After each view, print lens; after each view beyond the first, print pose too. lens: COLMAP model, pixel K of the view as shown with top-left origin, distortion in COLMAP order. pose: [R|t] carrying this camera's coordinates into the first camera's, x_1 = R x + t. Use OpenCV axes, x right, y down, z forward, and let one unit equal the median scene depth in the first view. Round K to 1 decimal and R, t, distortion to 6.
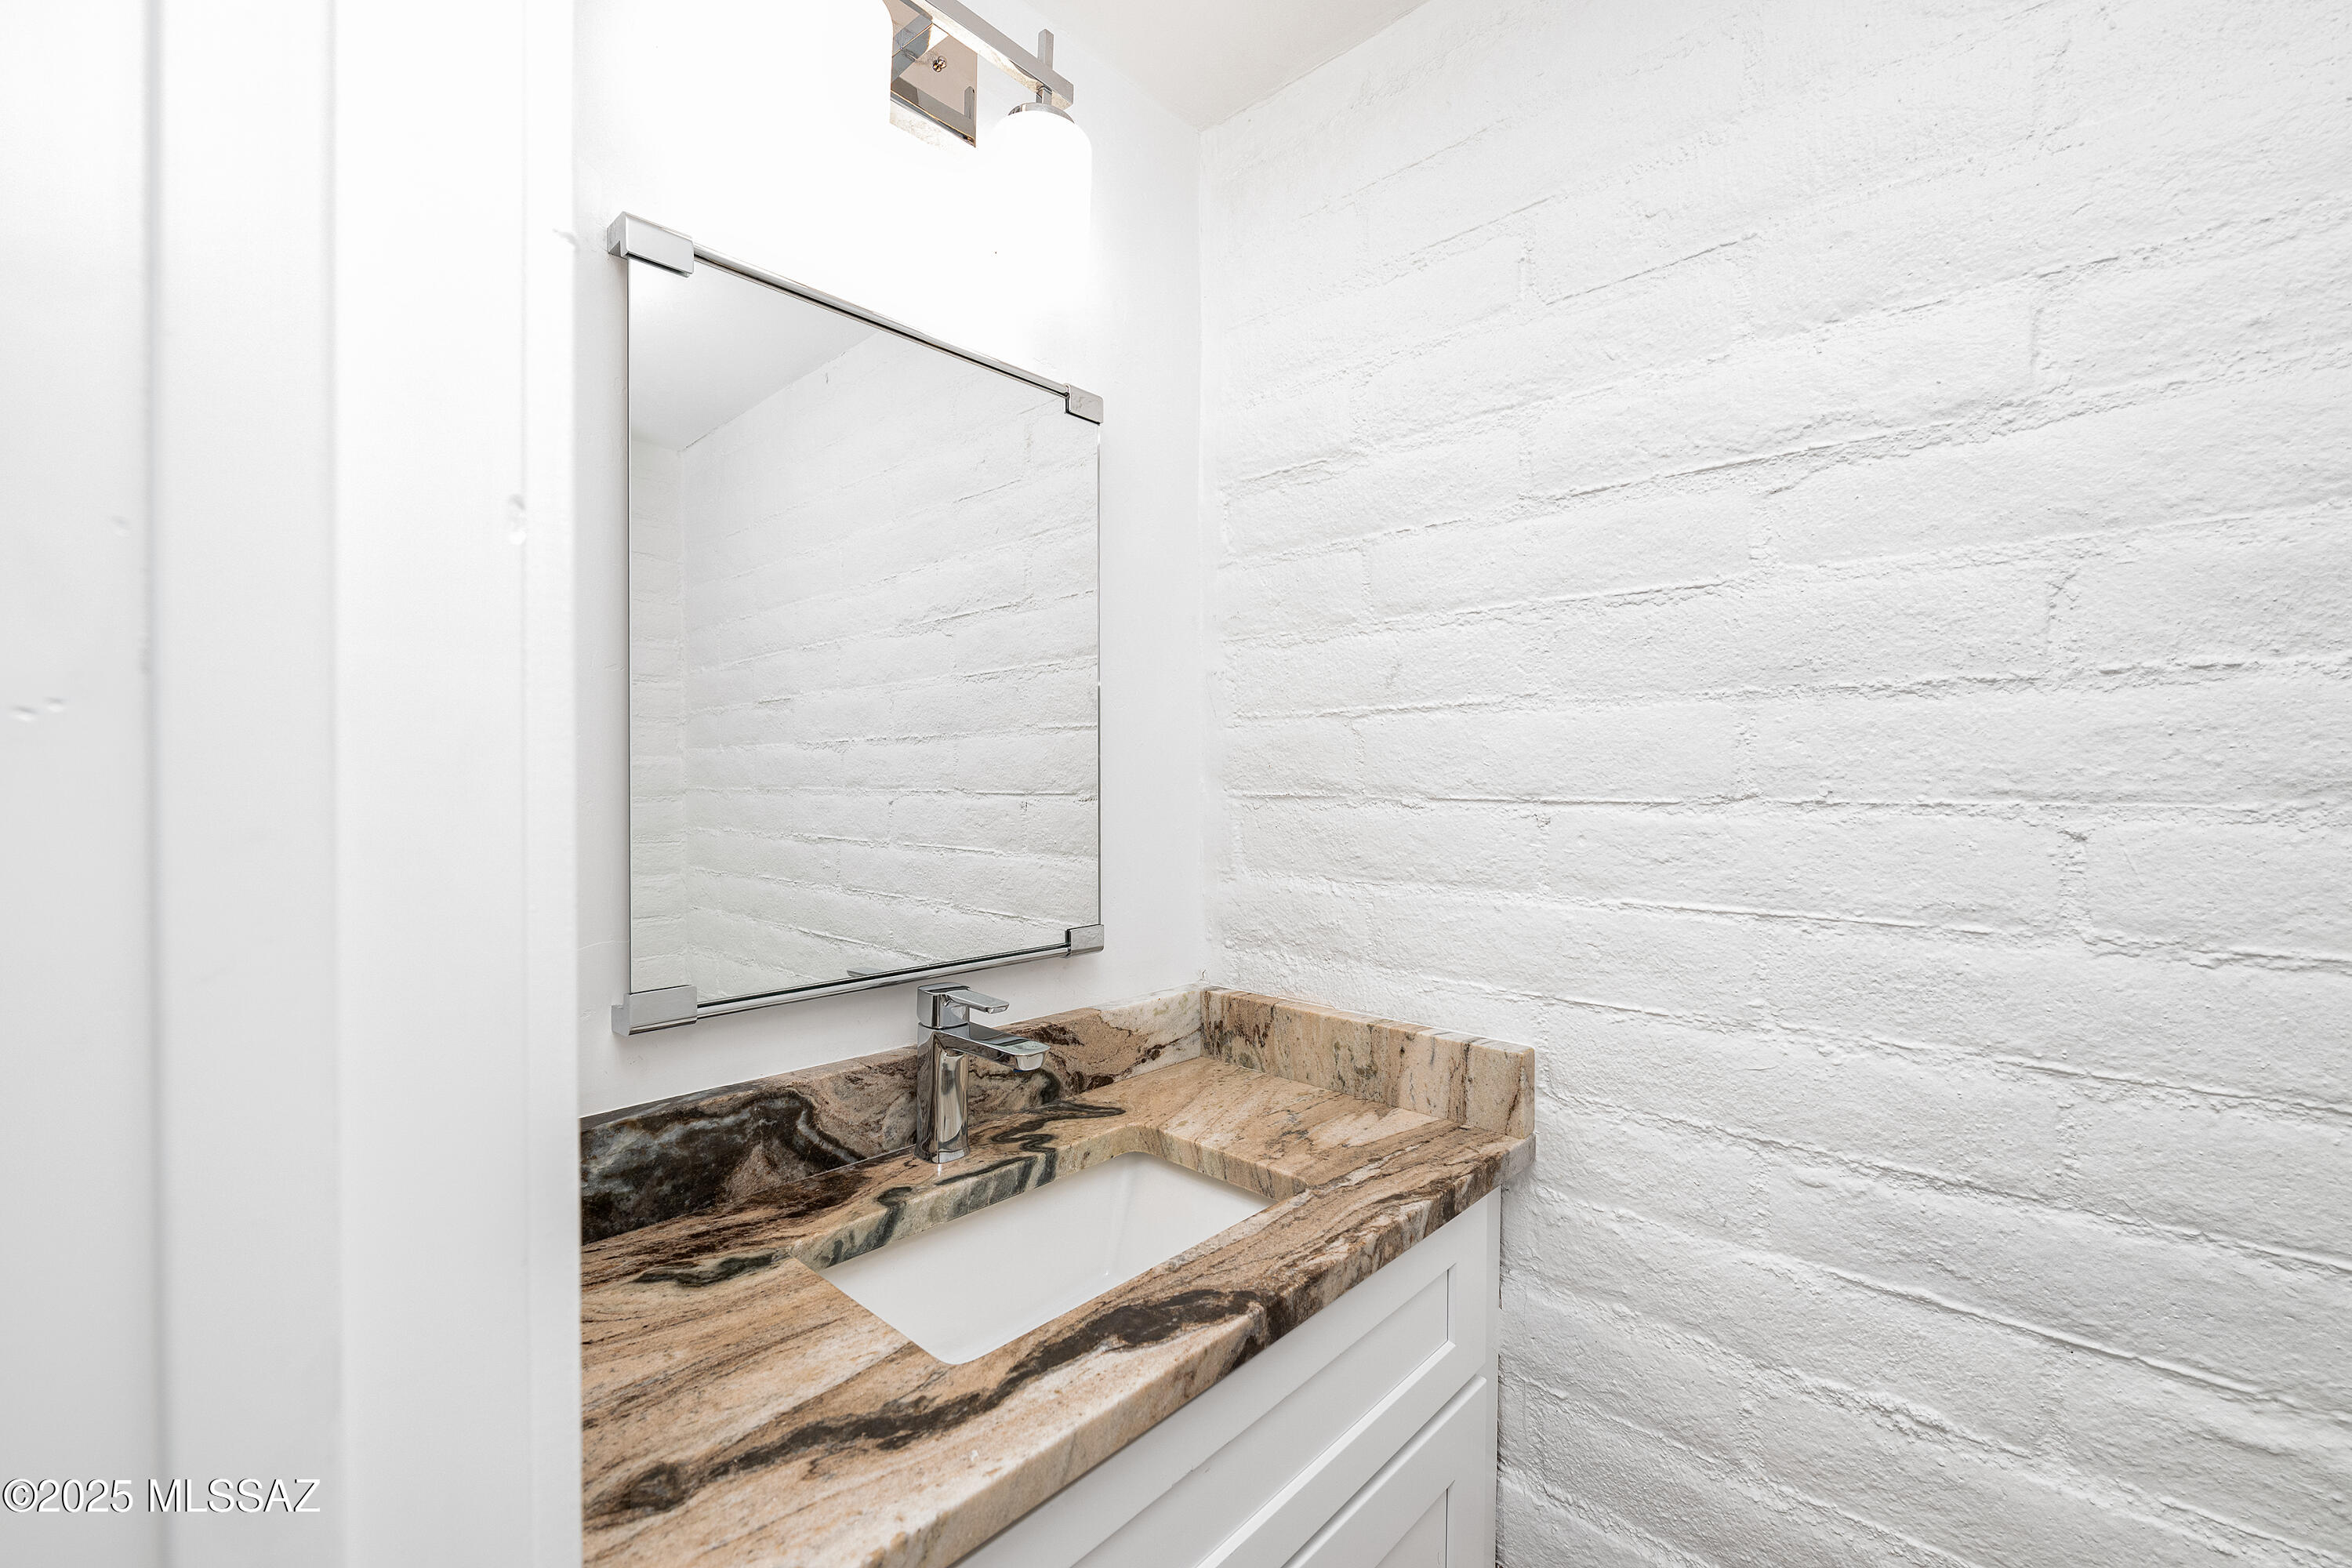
lens RADIAL K [[975.8, 0, 1176.0], [0, 975.8, 784.0], [0, 0, 1]] dist [0.000473, -0.000386]
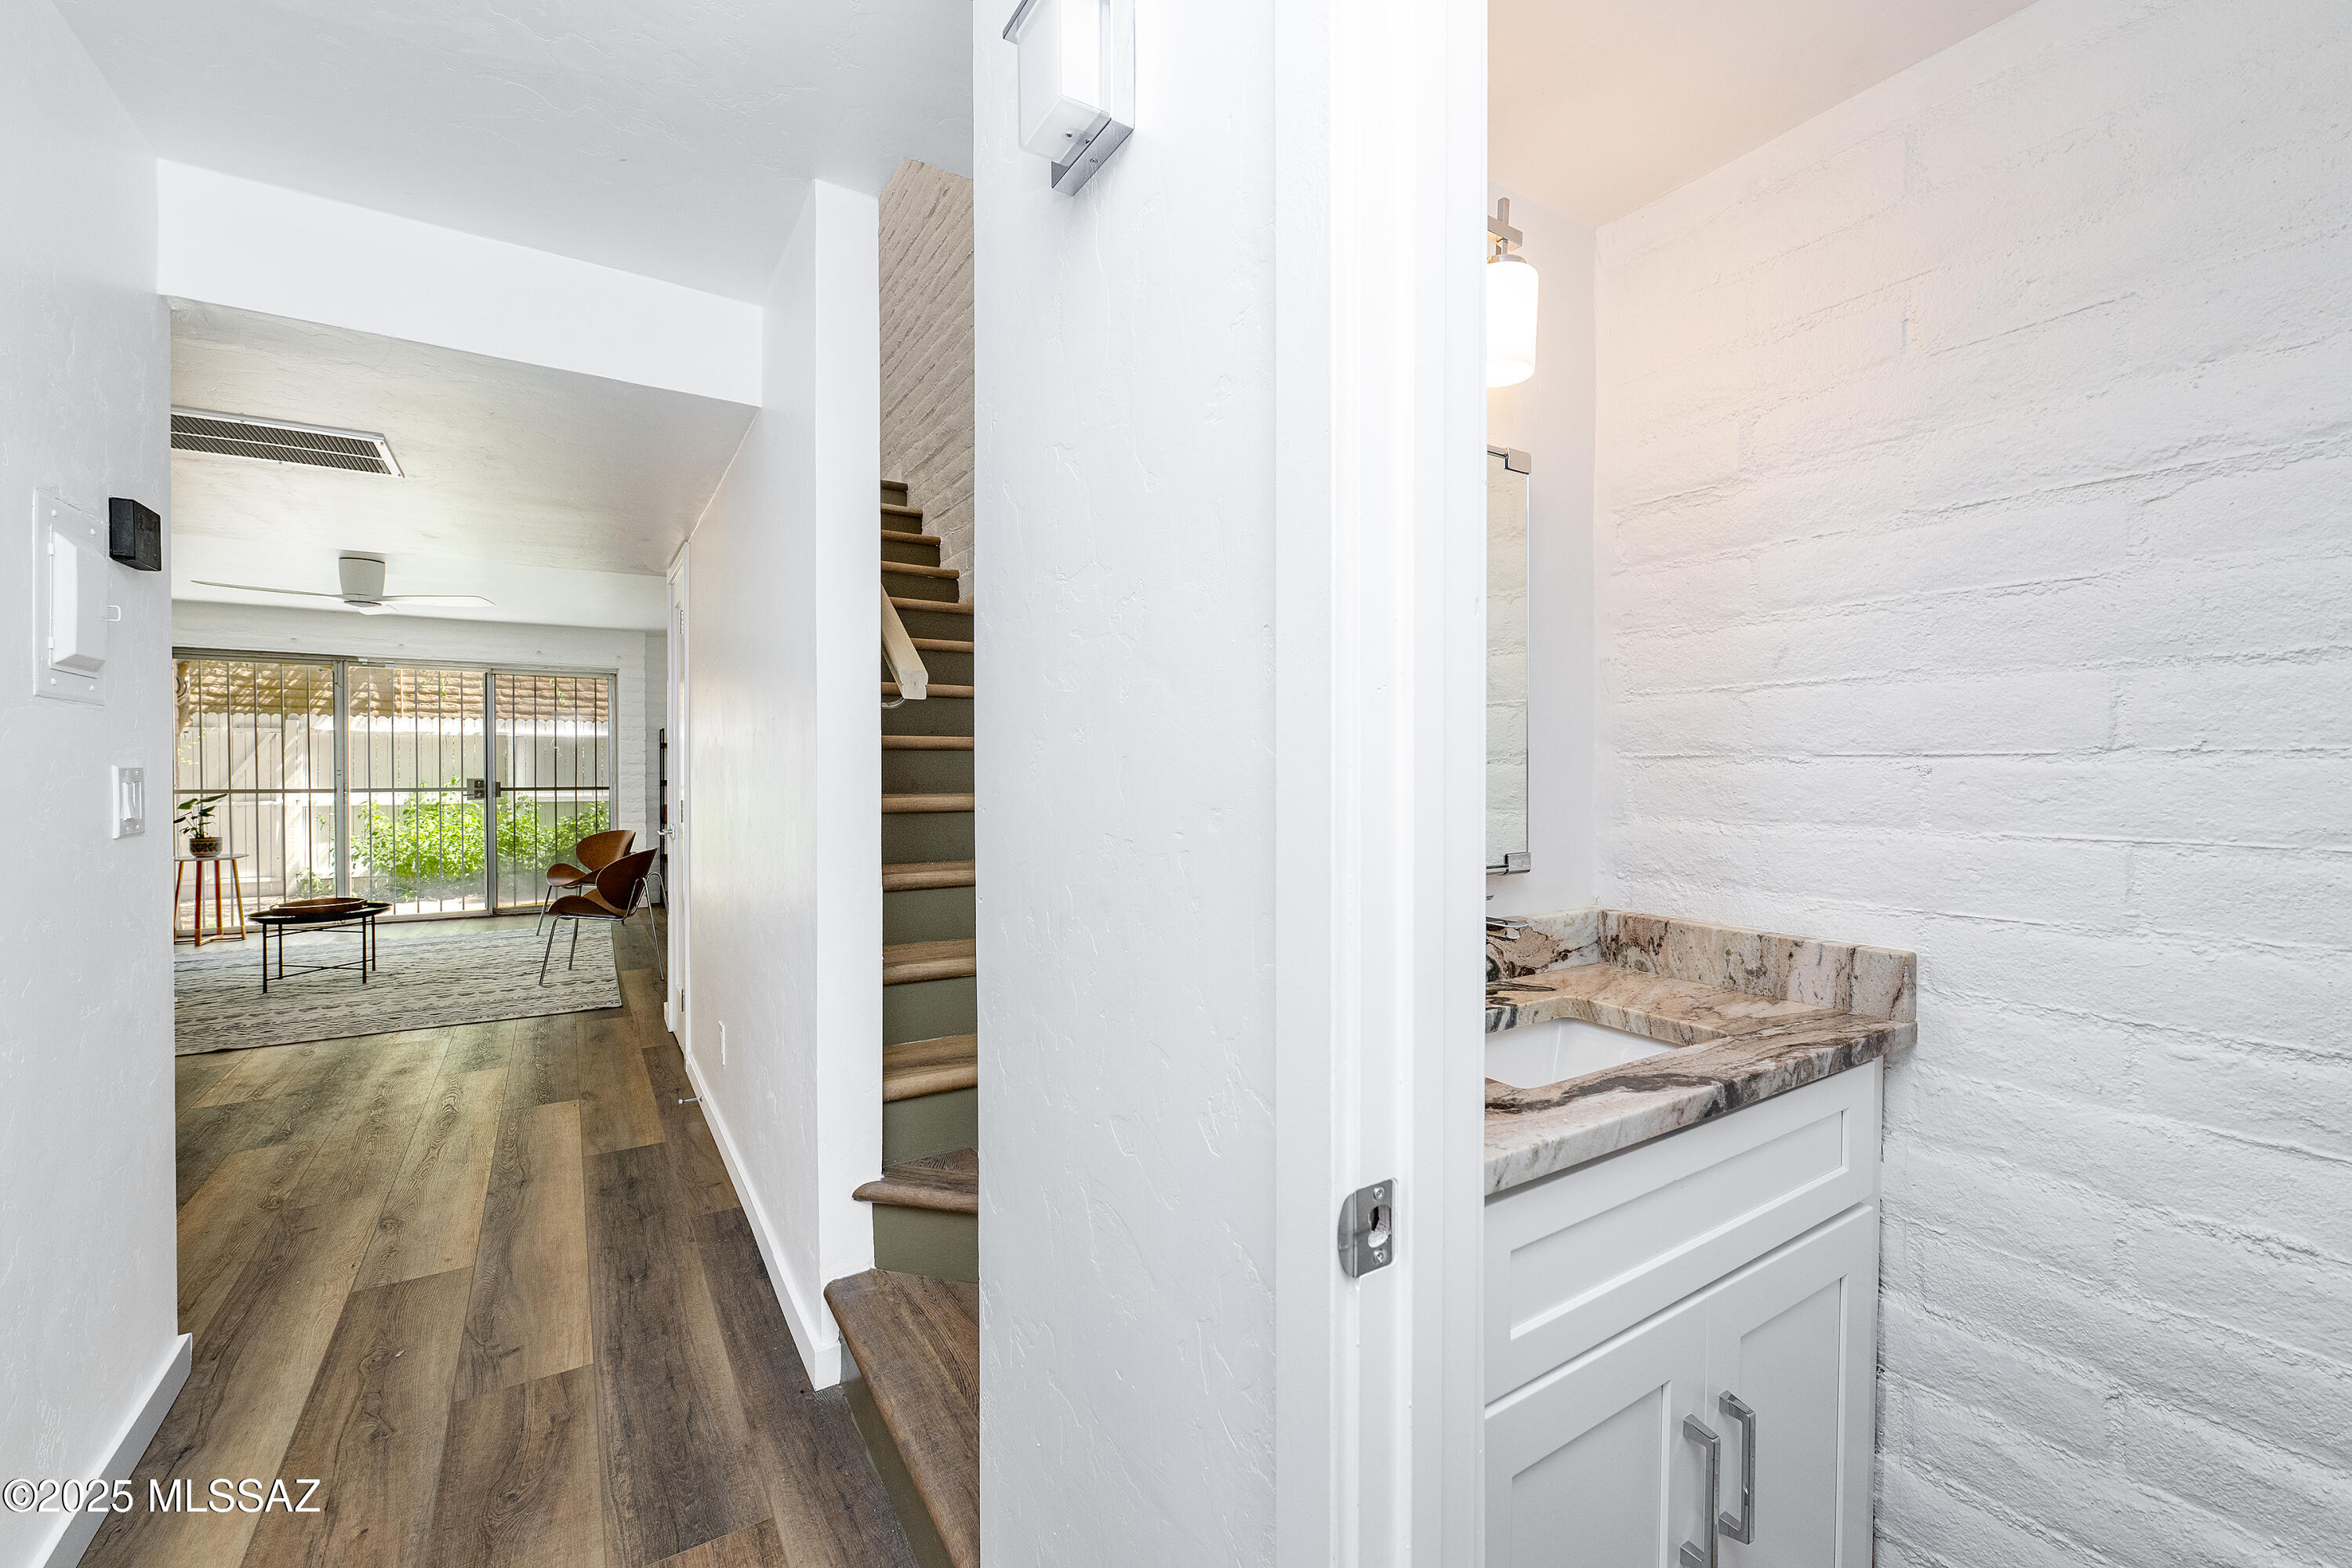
lens RADIAL K [[961.7, 0, 1166.7], [0, 961.7, 774.7], [0, 0, 1]] dist [-0.000587, -0.000349]
pose [[0.964587, 0.000839, -0.263765, -0.243151], [0.000361, 0.999990, 0.004502, 0.038468], [0.263766, -0.004437, 0.964576, -0.456067]]
